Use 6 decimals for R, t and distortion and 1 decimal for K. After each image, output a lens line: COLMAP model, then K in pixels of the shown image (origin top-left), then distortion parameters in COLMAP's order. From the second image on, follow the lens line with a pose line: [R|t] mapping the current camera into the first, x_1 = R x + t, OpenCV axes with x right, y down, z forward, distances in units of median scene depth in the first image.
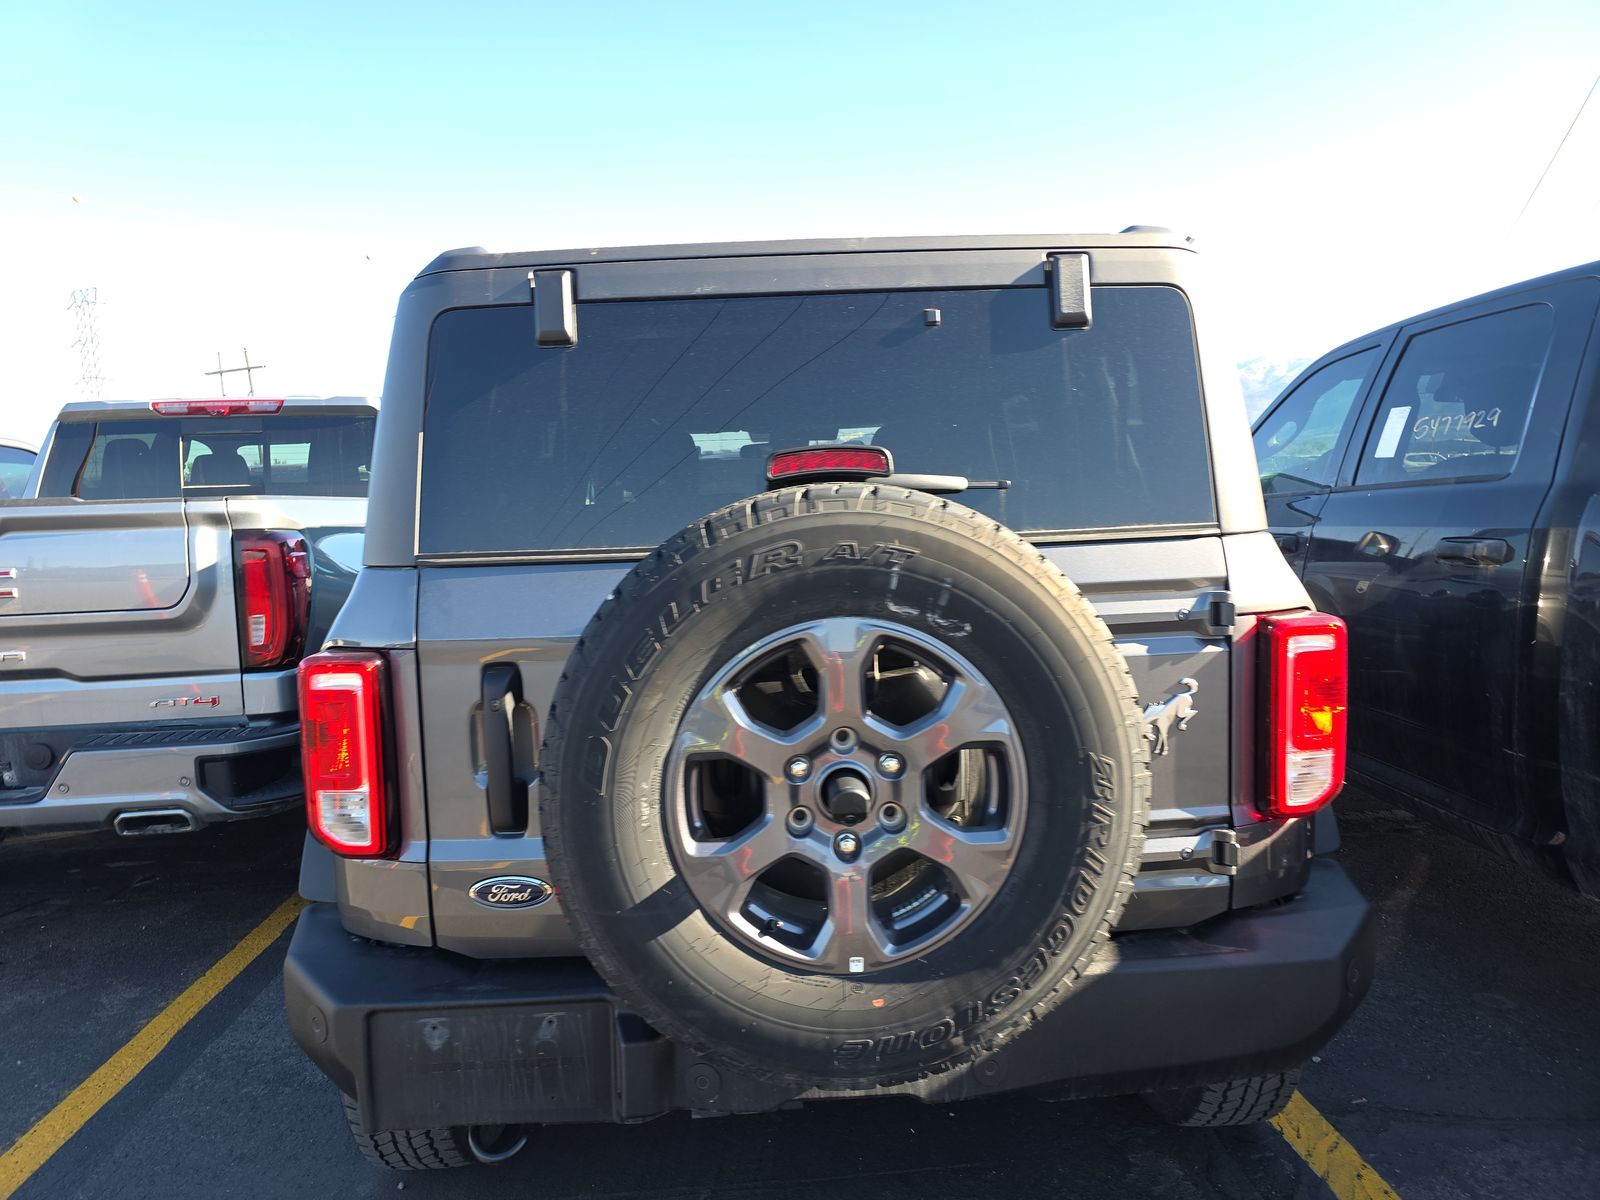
lens RADIAL K [[1079.7, 0, 800.0], [0, 1079.7, 600.0], [0, 0, 1]] dist [-0.004763, -0.002468]
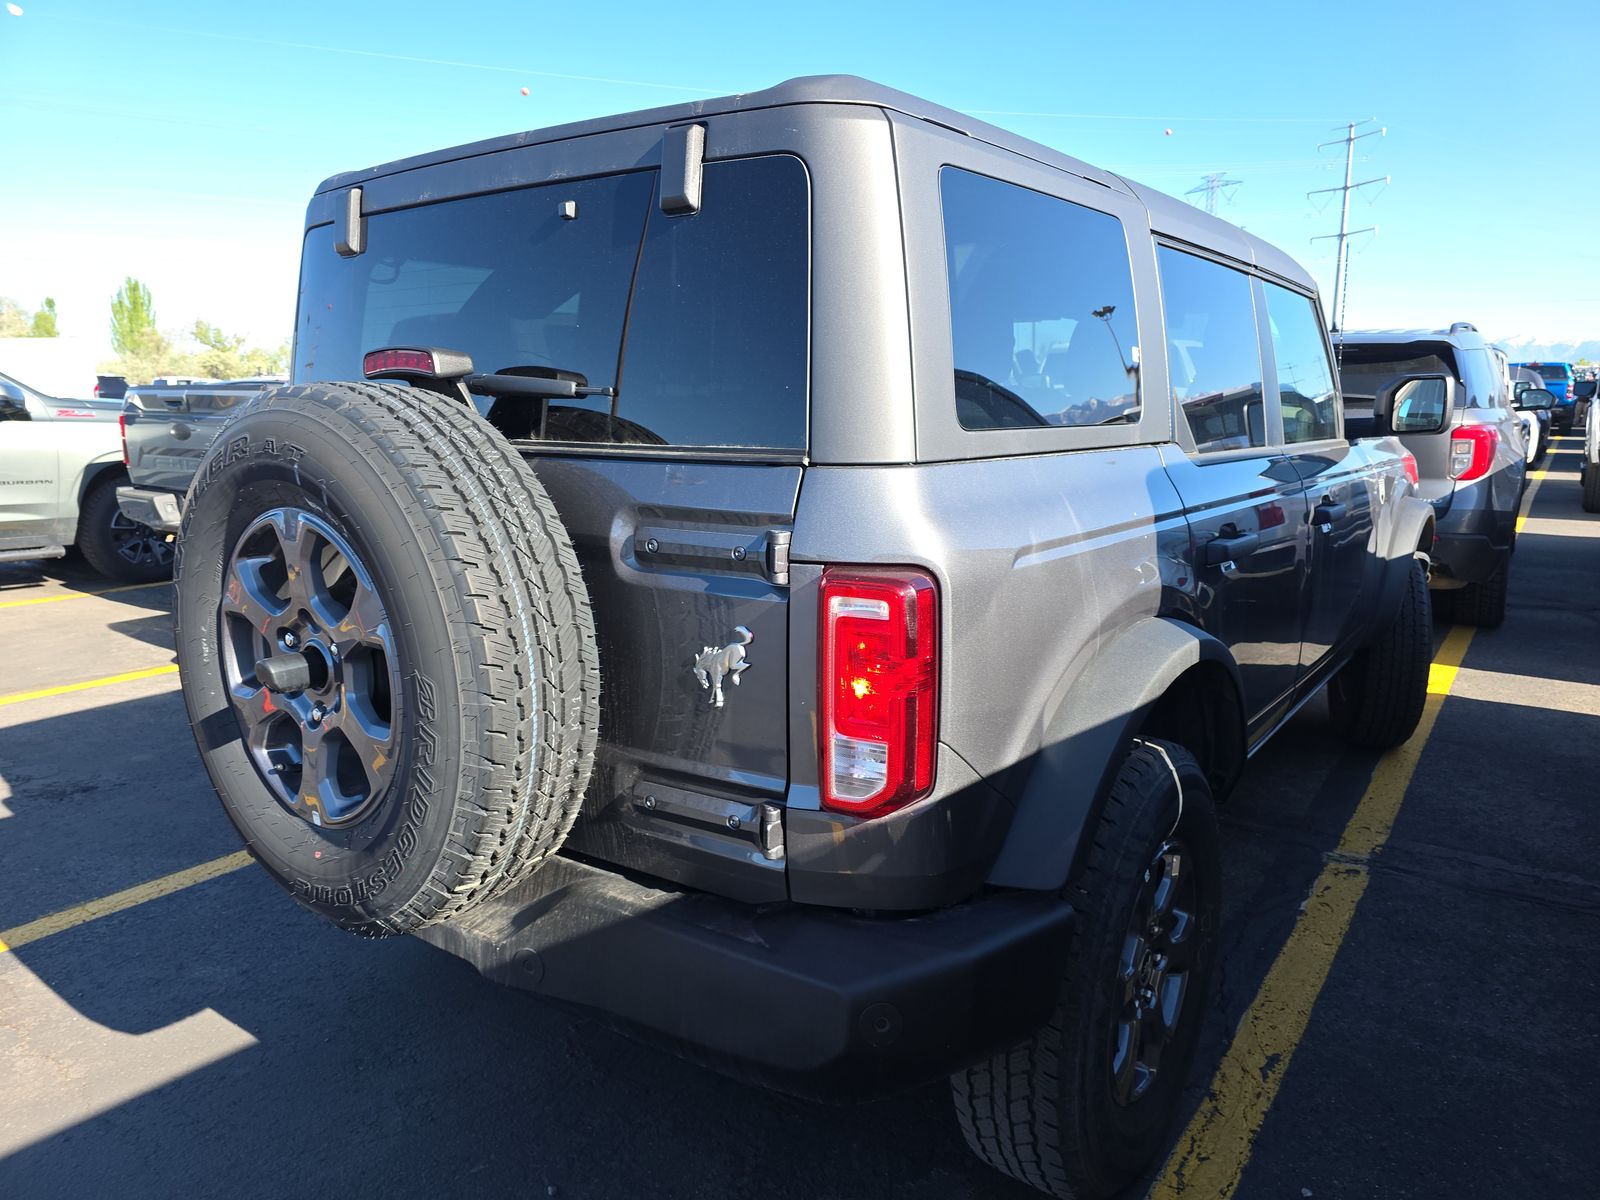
lens RADIAL K [[1079.7, 0, 800.0], [0, 1079.7, 600.0], [0, 0, 1]] dist [-0.004763, -0.002468]
pose [[0.806709, 0.148690, -0.571937, 1.070319], [-0.088985, 0.987357, 0.131178, -0.079103], [0.584211, -0.054929, 0.809741, 0.396663]]
